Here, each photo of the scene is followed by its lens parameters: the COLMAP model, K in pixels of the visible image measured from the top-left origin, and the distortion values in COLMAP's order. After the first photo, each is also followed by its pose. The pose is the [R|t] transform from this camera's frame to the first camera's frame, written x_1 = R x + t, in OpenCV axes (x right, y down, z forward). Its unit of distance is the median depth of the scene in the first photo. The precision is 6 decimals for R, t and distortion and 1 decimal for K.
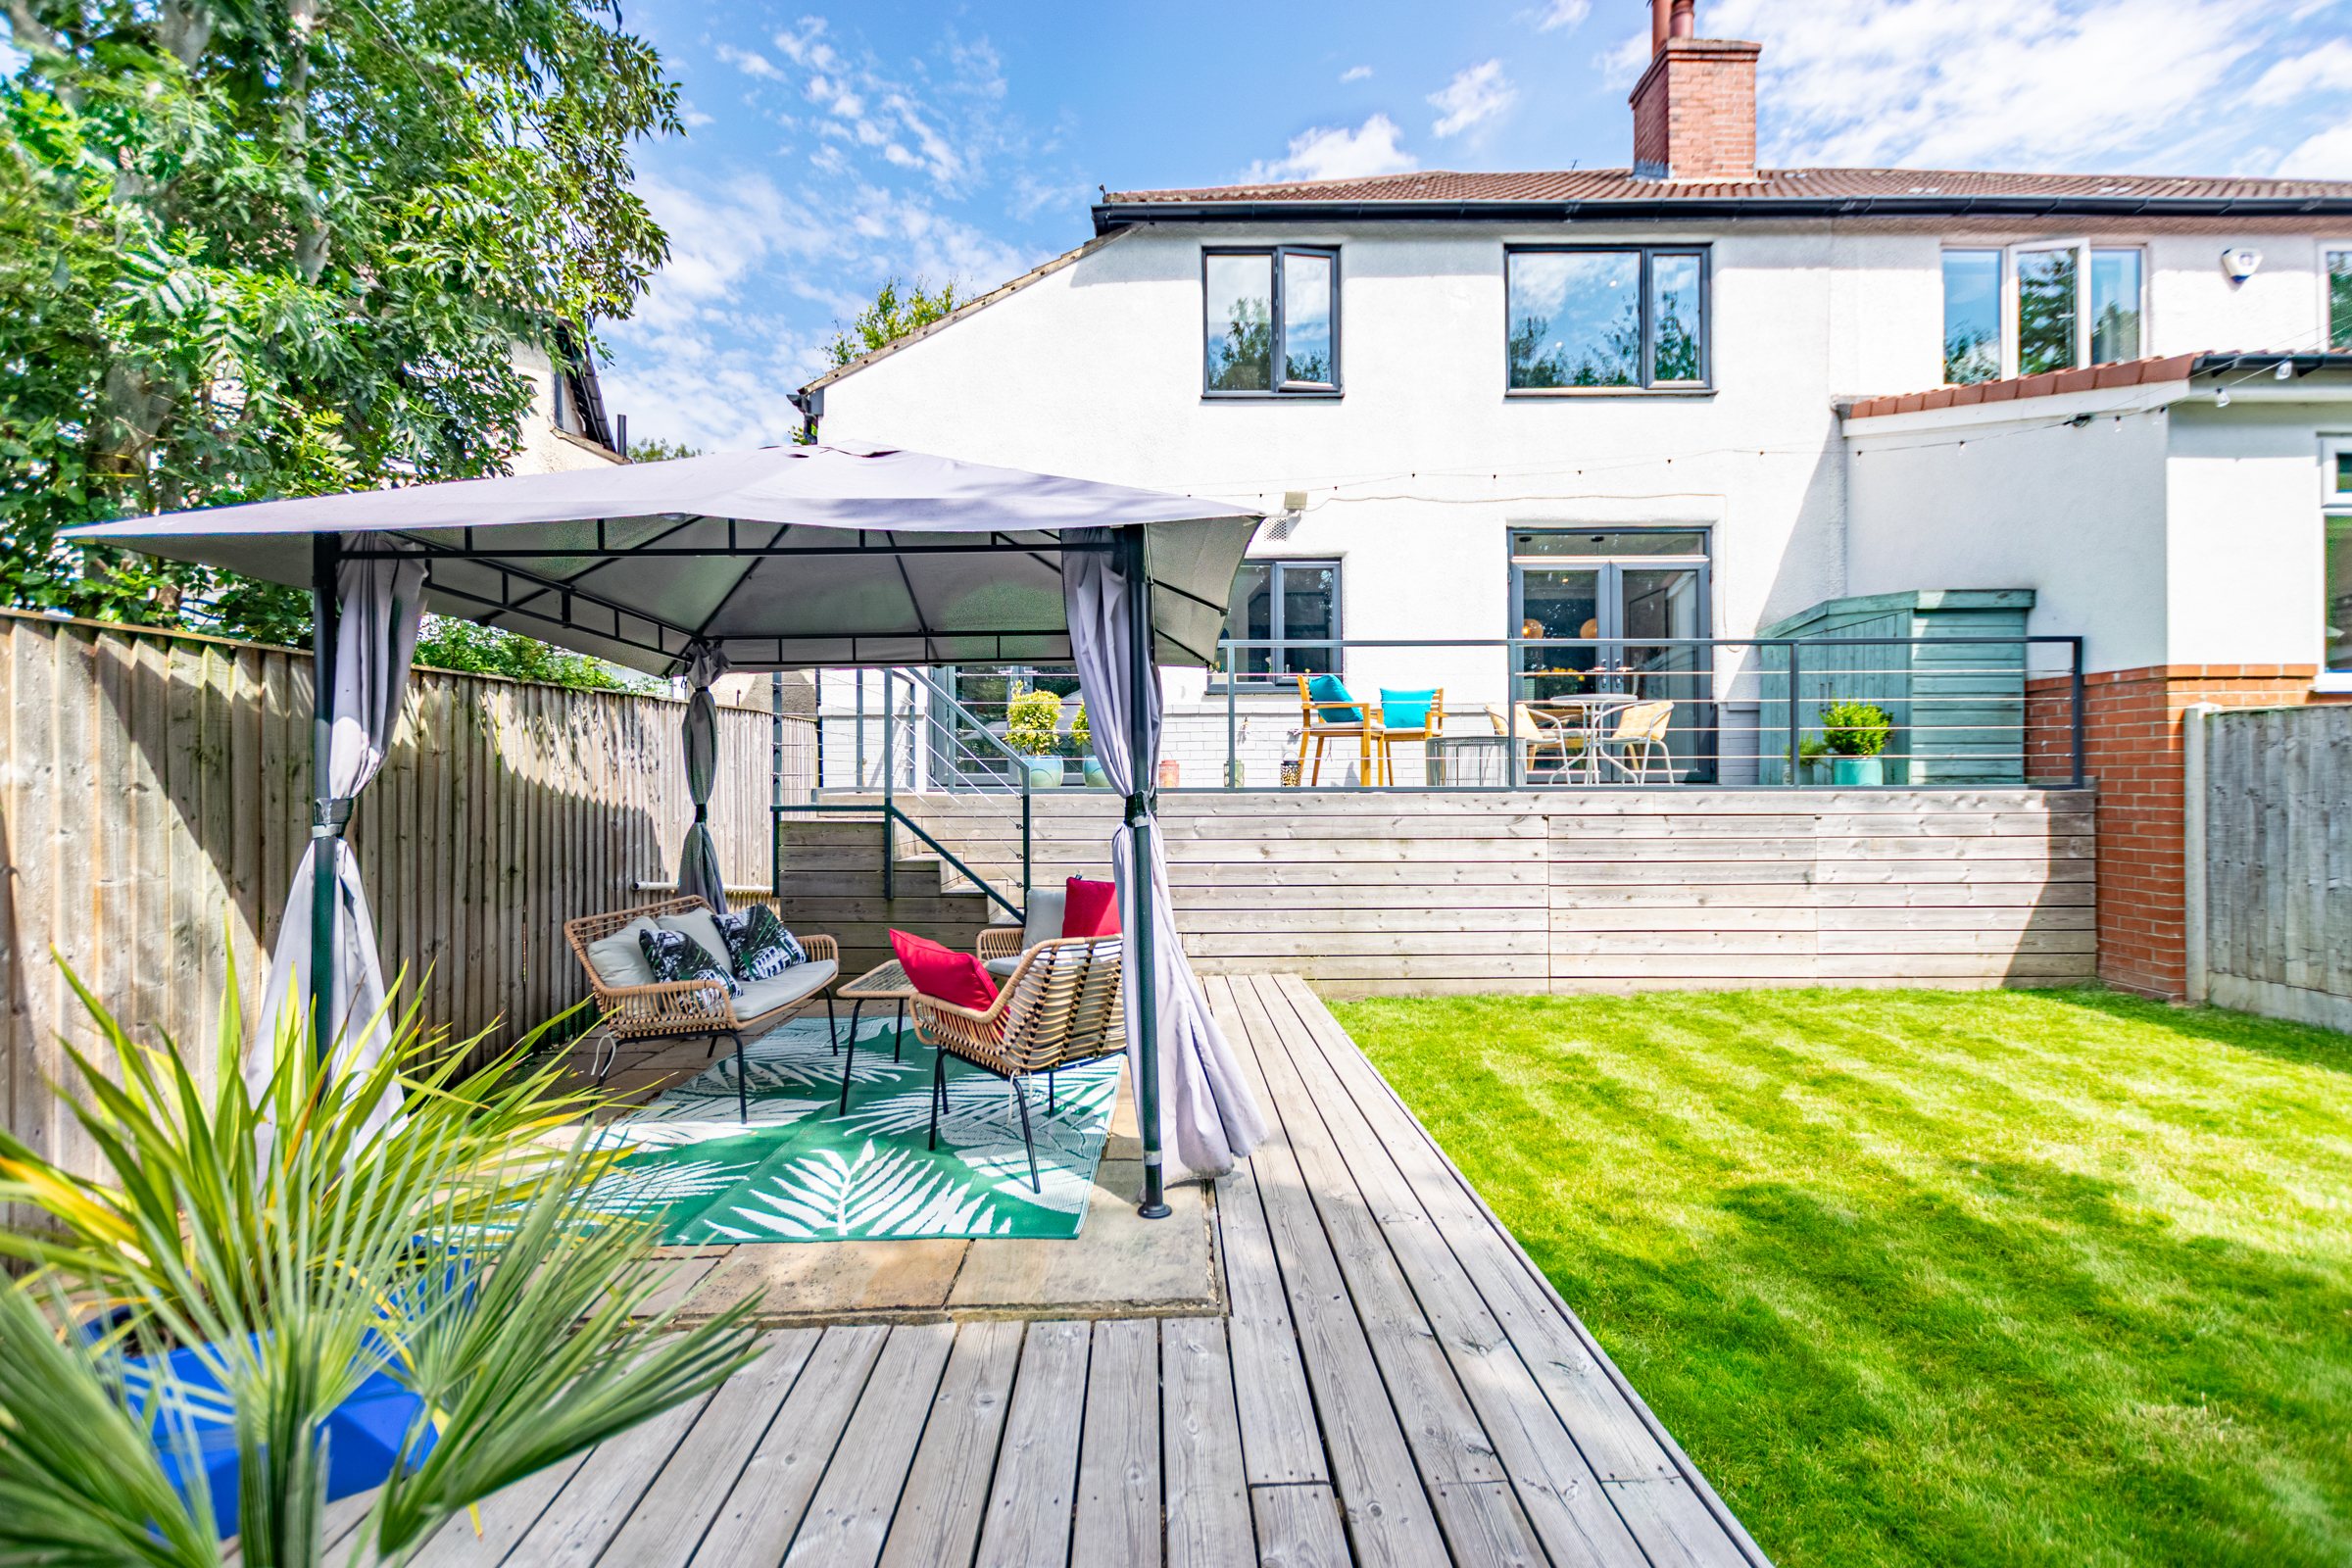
lens RADIAL K [[1020.5, 0, 1173.8], [0, 1020.5, 783.0], [0, 0, 1]] dist [0.007638, -0.002791]
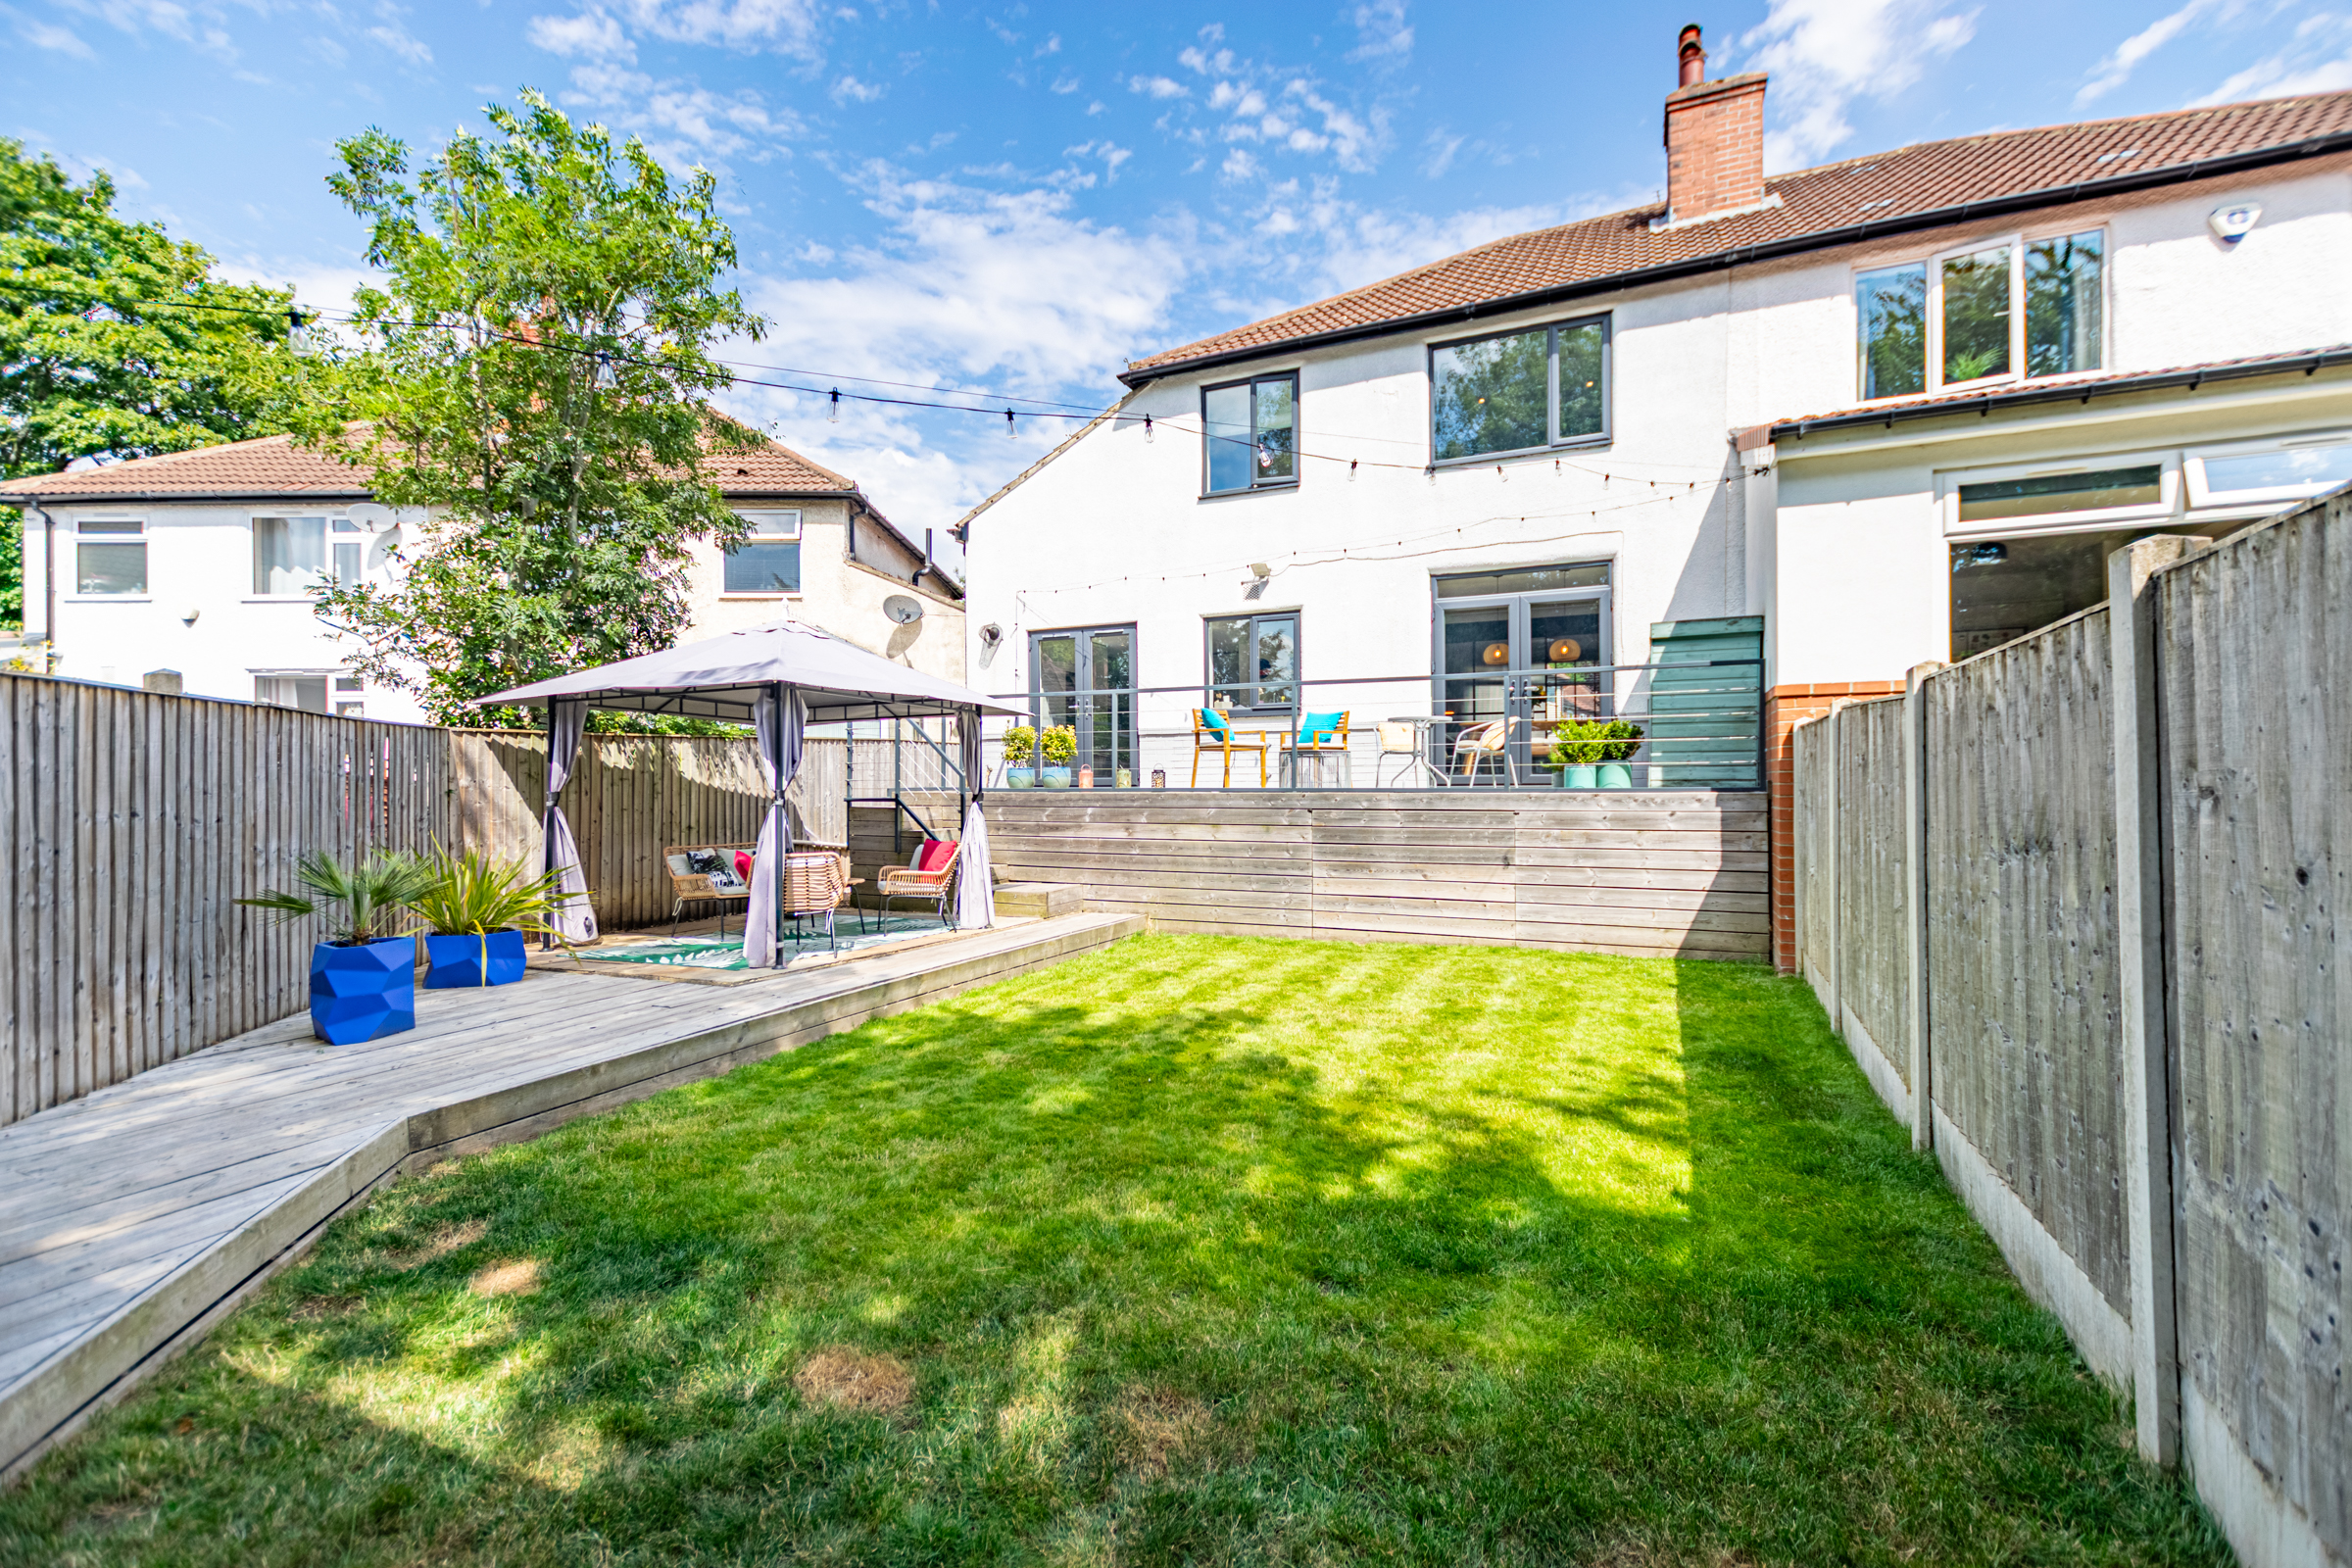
lens RADIAL K [[1020.5, 0, 1172.1], [0, 1020.5, 780.8], [0, 0, 1]] dist [0.007638, -0.002791]
pose [[0.907131, -0.000876, -0.420847, 0.574393], [-0.000164, 0.999997, -0.002436, -0.002325], [0.420848, 0.002279, 0.907128, -0.241307]]
